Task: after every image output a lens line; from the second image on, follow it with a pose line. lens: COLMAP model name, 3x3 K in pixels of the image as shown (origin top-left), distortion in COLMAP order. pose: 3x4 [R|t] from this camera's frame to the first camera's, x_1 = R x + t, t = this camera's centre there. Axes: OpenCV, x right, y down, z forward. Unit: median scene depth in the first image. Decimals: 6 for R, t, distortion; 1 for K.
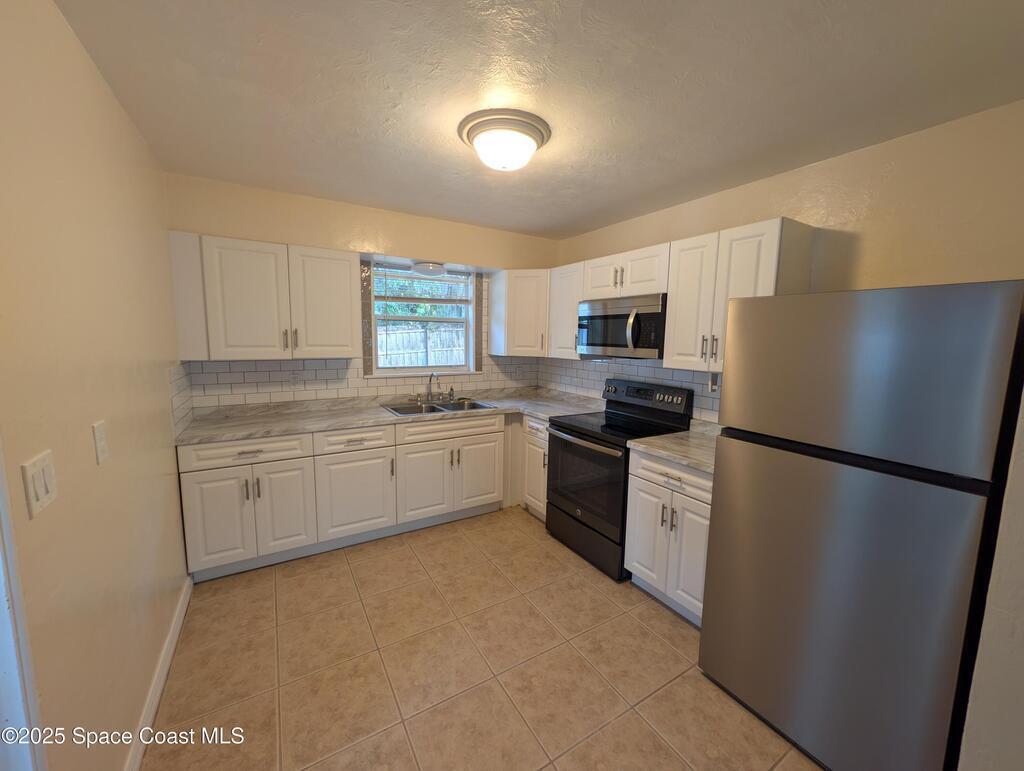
lens RADIAL K [[396.3, 0, 511.8], [0, 396.3, 393.0], [0, 0, 1]] dist [-0.001725, 0.001244]
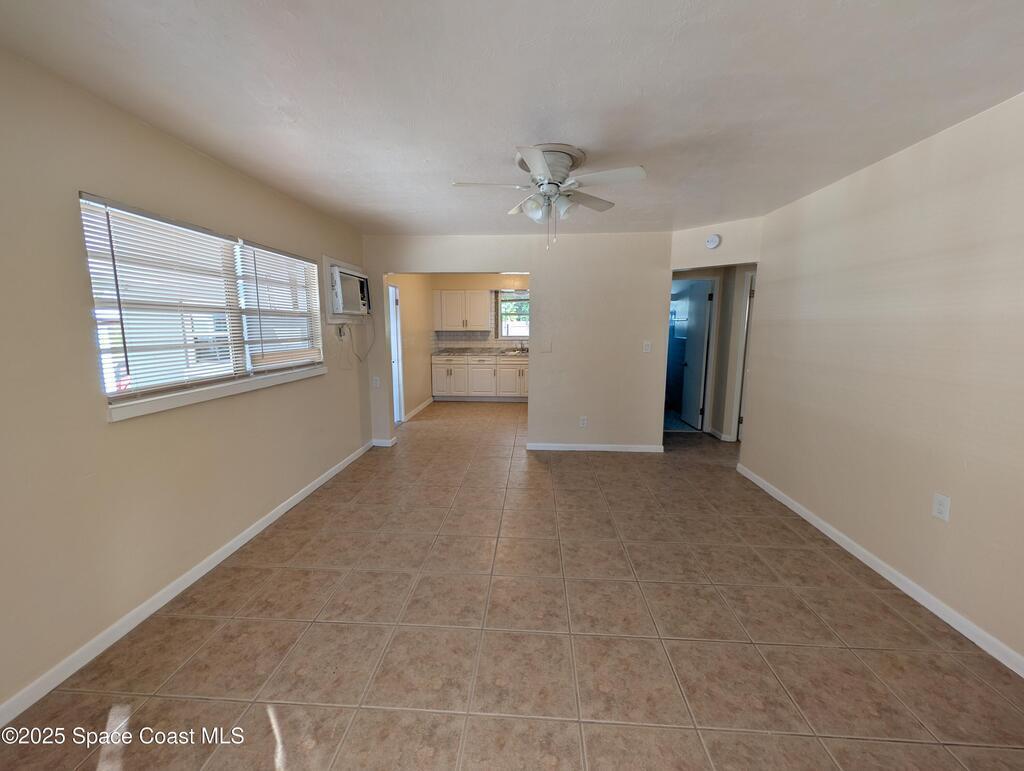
lens RADIAL K [[396.3, 0, 508.5], [0, 396.3, 378.6], [0, 0, 1]] dist [-0.001725, 0.001244]
pose [[0.843449, 0.072221, -0.532332, 1.068632], [-0.064558, 0.997367, 0.033024, 0.122787], [0.533316, 0.006512, 0.845891, -1.057977]]
